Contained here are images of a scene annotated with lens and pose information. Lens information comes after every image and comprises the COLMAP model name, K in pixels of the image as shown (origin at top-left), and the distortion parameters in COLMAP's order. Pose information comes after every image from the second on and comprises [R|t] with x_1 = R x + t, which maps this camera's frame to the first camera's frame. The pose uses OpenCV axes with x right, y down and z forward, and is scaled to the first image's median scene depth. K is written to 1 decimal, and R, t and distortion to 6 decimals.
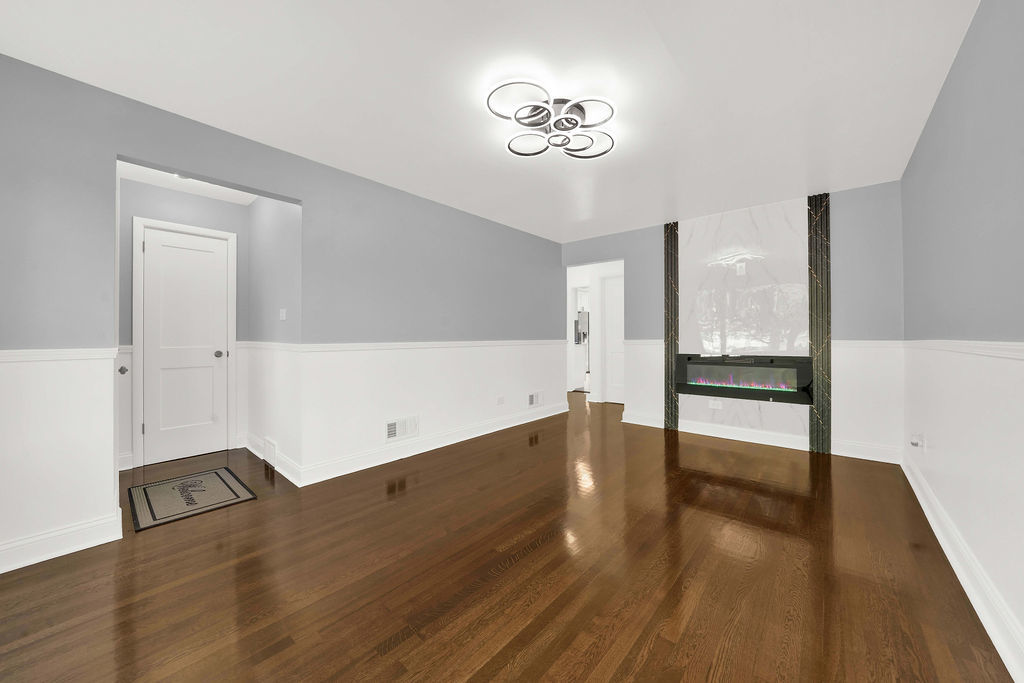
lens RADIAL K [[371.3, 0, 509.2], [0, 371.3, 339.4], [0, 0, 1]] dist [-0.013202, 0.000484]
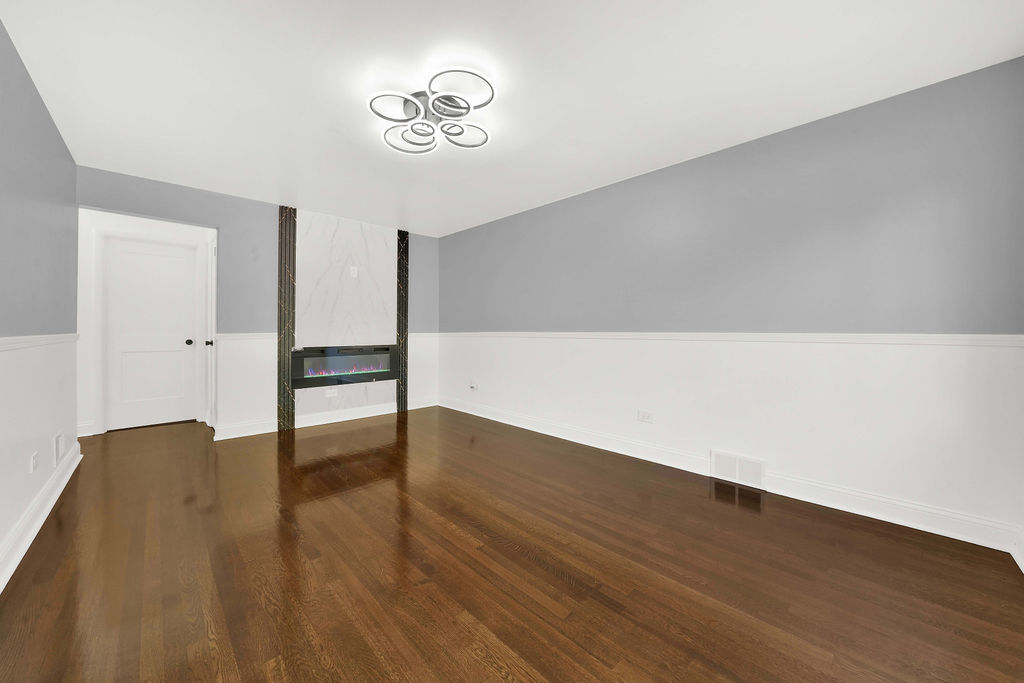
lens RADIAL K [[371.3, 0, 510.6], [0, 371.3, 337.2], [0, 0, 1]] dist [-0.013202, 0.000484]
pose [[0.076368, -0.014976, 0.996967, -0.470461], [0.002015, 0.999887, 0.014865, -0.001011], [-0.997078, 0.000874, 0.076390, 0.395071]]
